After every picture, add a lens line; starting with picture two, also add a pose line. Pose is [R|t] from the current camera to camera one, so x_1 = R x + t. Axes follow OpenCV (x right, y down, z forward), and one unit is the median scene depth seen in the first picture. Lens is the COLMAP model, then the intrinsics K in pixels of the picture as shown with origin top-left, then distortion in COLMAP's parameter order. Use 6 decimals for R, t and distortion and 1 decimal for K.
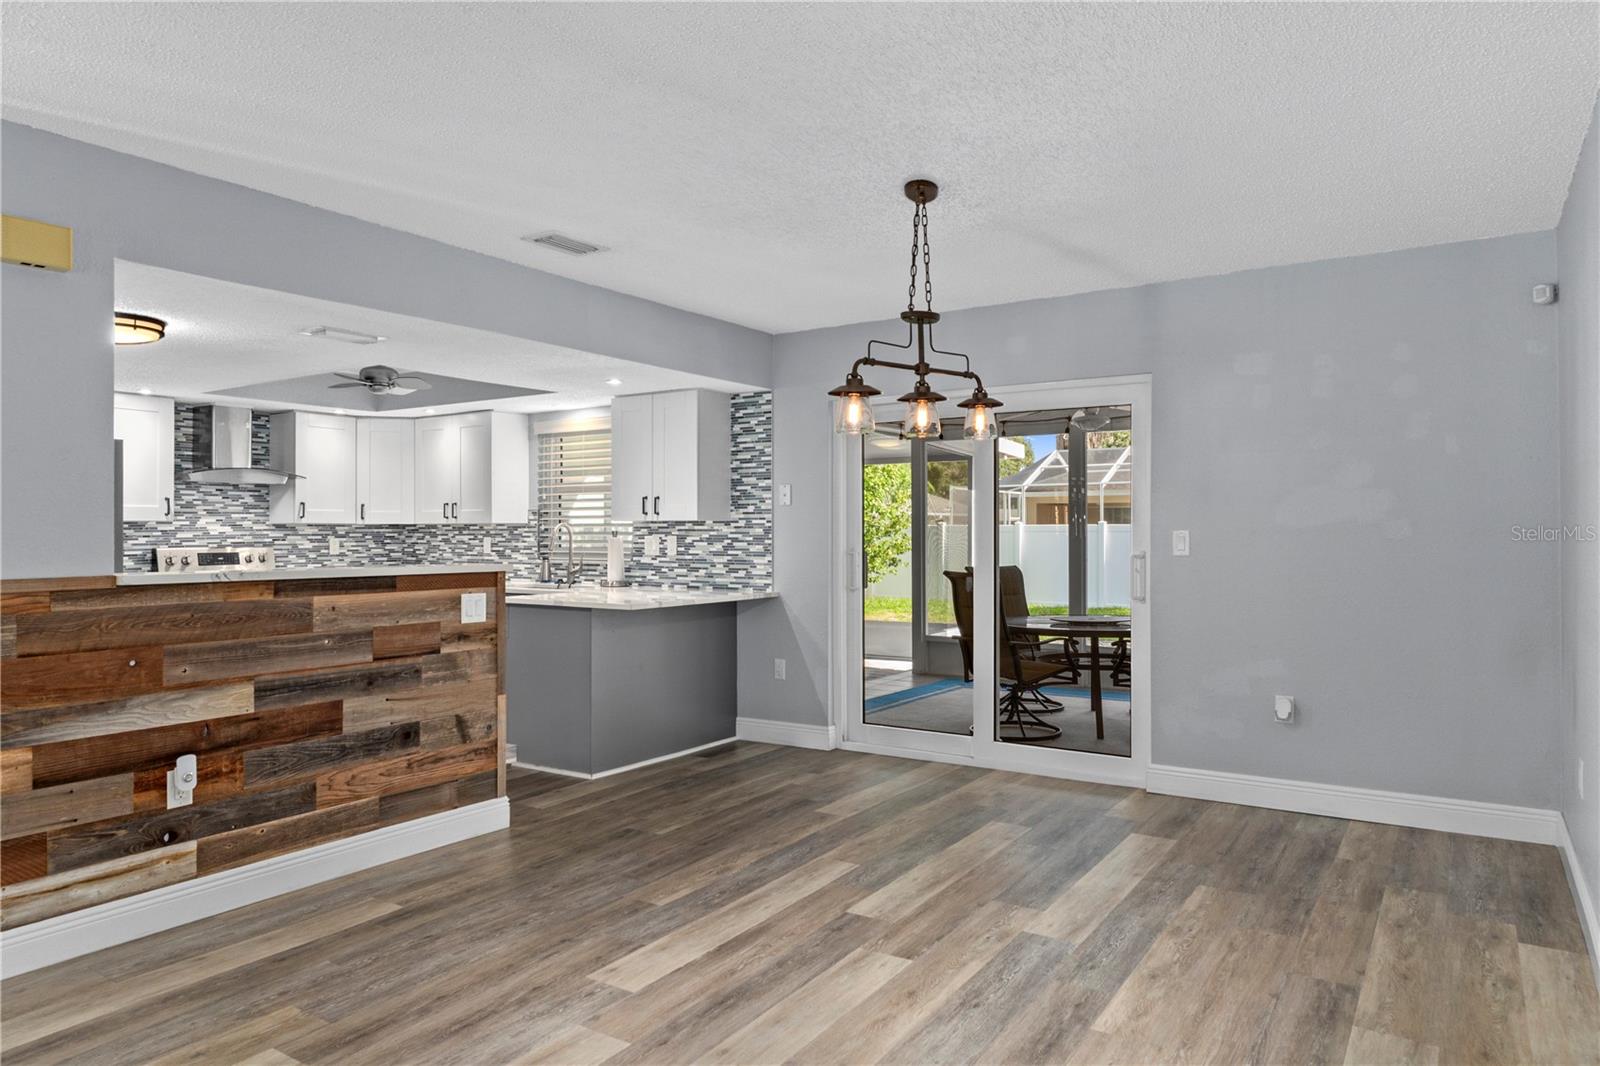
lens RADIAL K [[1017.1, 0, 796.4], [0, 1017.1, 508.8], [0, 0, 1]] dist [-0.006482, 0.000635]
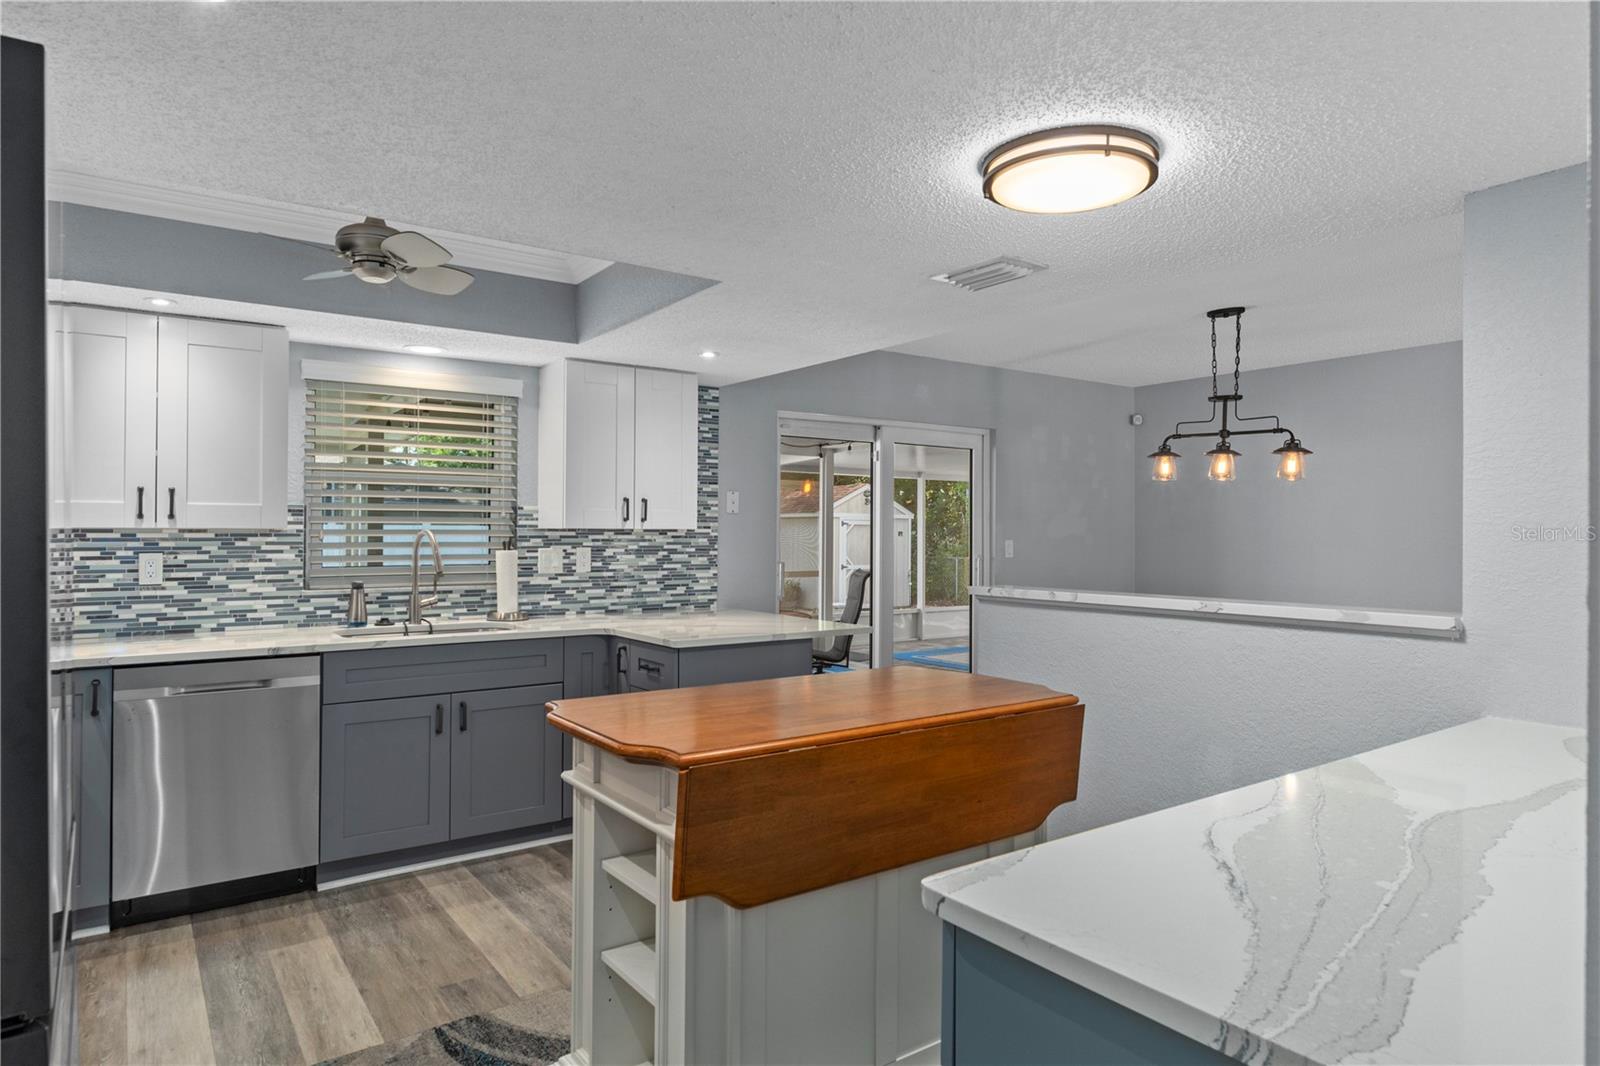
lens RADIAL K [[942.8, 0, 789.8], [0, 942.8, 526.3], [0, 0, 1]] dist [-0.001437, 0.000099]
pose [[0.359184, 0.007327, 0.933238, -0.787205], [-0.025755, 0.999666, 0.002064, 0.005039], [-0.932911, -0.024777, 0.359252, 0.633825]]
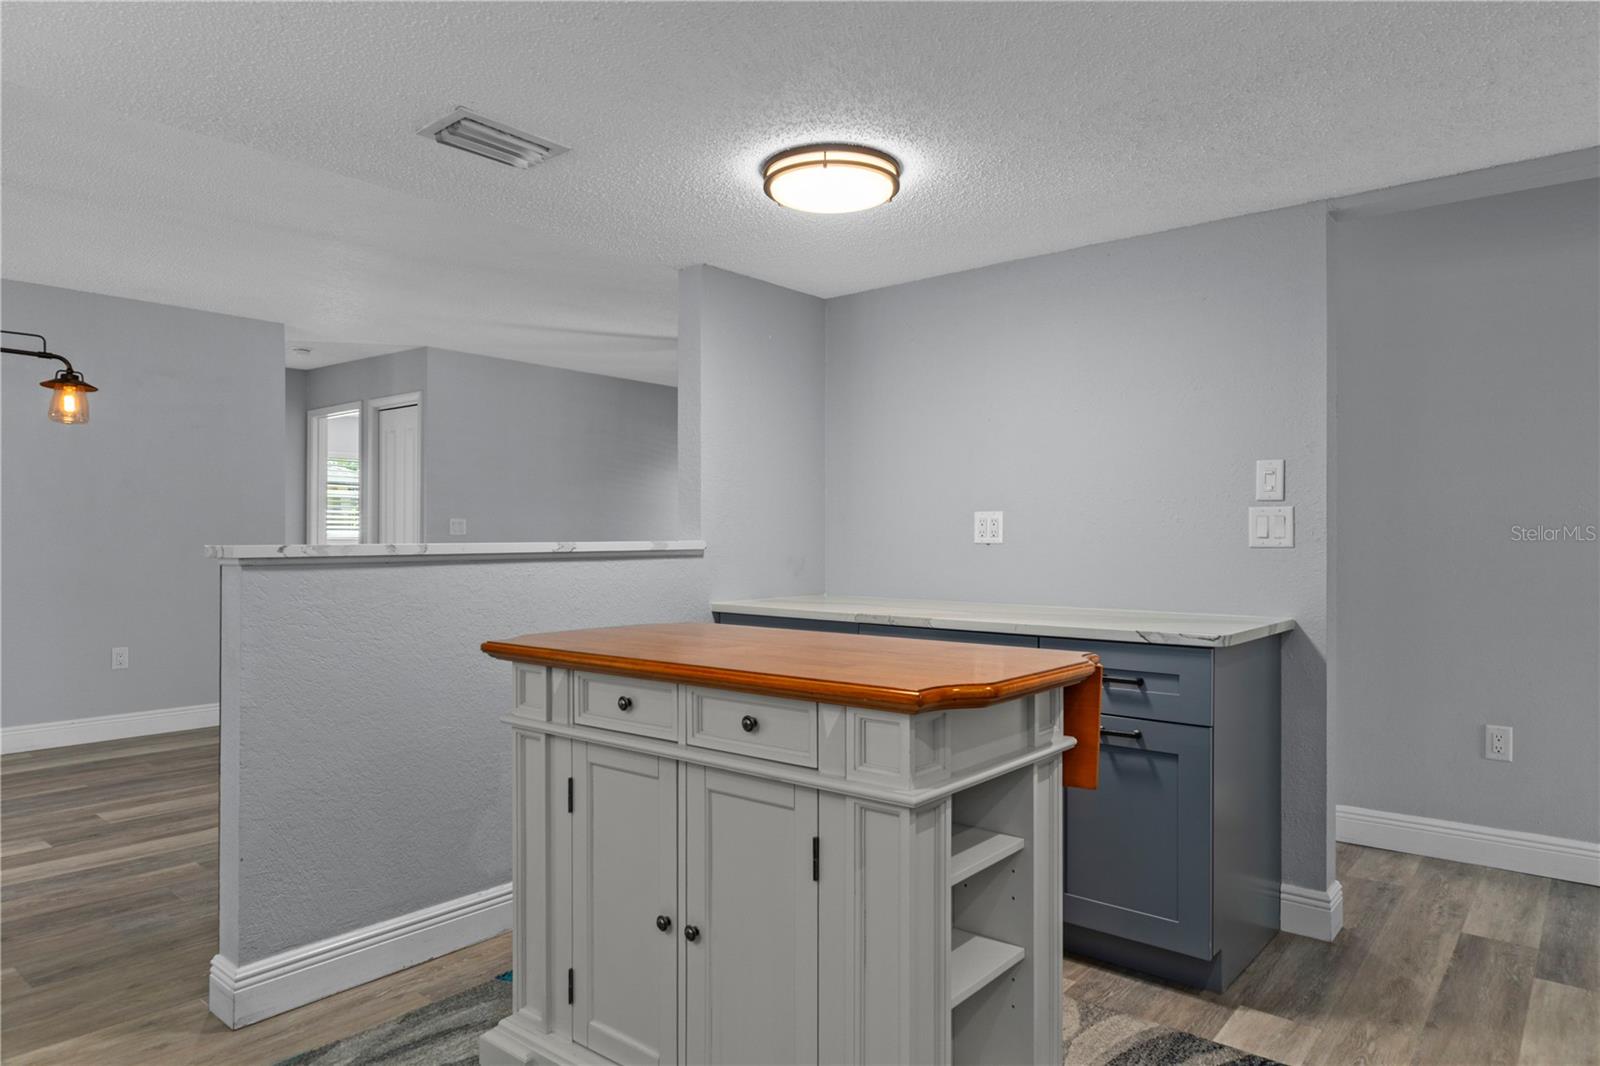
lens RADIAL K [[991.4, 0, 800.0], [0, 991.4, 533.0], [0, 0, 1]] dist [-0.000936, -0.000033]
pose [[-0.994410, 0.001831, 0.105574, -0.477571], [-0.000810, 0.999688, -0.024966, 0.043513], [-0.105587, -0.024912, -0.994098, 1.087669]]
